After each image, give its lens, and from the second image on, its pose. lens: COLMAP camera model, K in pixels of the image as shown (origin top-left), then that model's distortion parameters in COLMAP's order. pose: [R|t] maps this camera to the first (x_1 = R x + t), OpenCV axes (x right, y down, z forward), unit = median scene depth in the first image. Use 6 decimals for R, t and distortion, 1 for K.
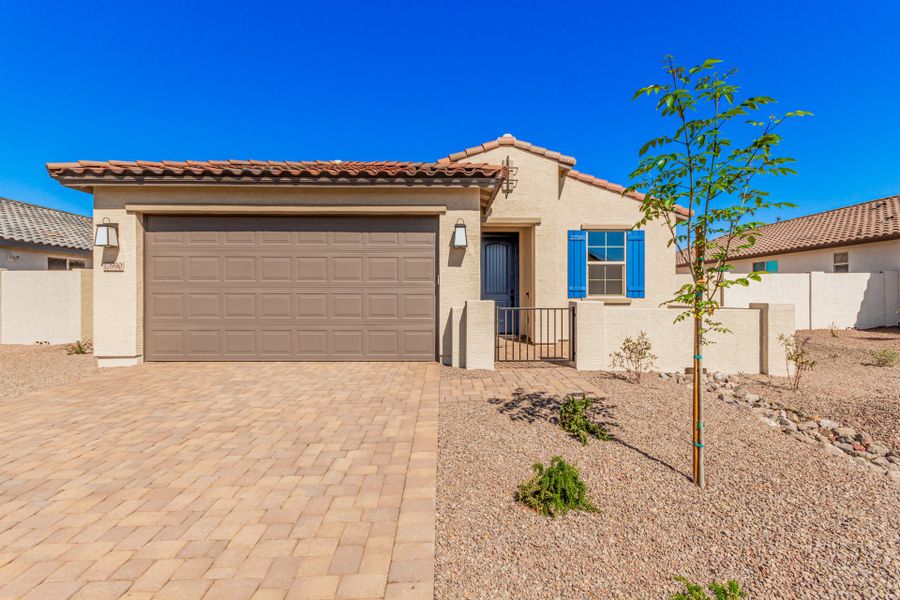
lens RADIAL K [[423.0, 0, 447.3], [0, 423.0, 297.4], [0, 0, 1]] dist [0.006966, 0.000740]
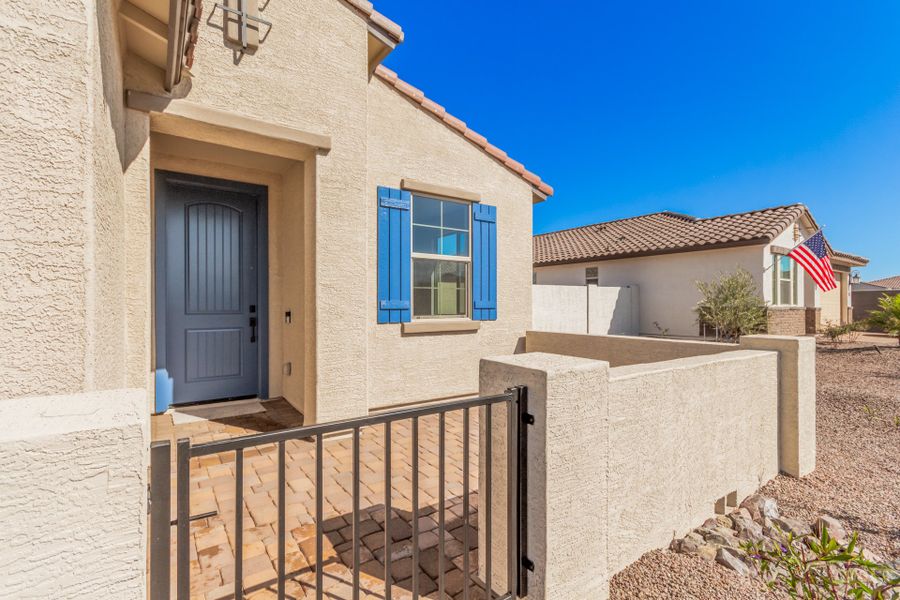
lens RADIAL K [[423.0, 0, 455.3], [0, 423.0, 301.2], [0, 0, 1]] dist [0.006966, 0.000740]
pose [[0.819769, 0.002938, 0.572687, 0.077232], [0.003156, 0.999948, -0.009647, -0.019560], [-0.572686, 0.009716, 0.819717, 0.546681]]
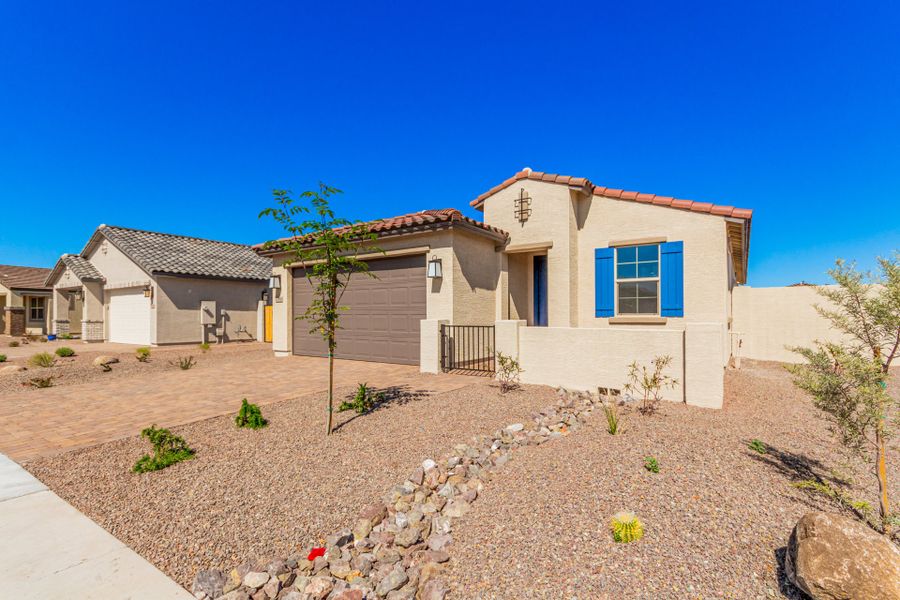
lens RADIAL K [[423.0, 0, 449.3], [0, 423.0, 315.8], [0, 0, 1]] dist [0.006966, 0.000740]
pose [[0.812293, -0.002221, -0.583245, 0.586928], [0.002106, 0.999997, -0.000875, -0.001460], [0.583246, -0.000518, 0.812296, -0.007741]]
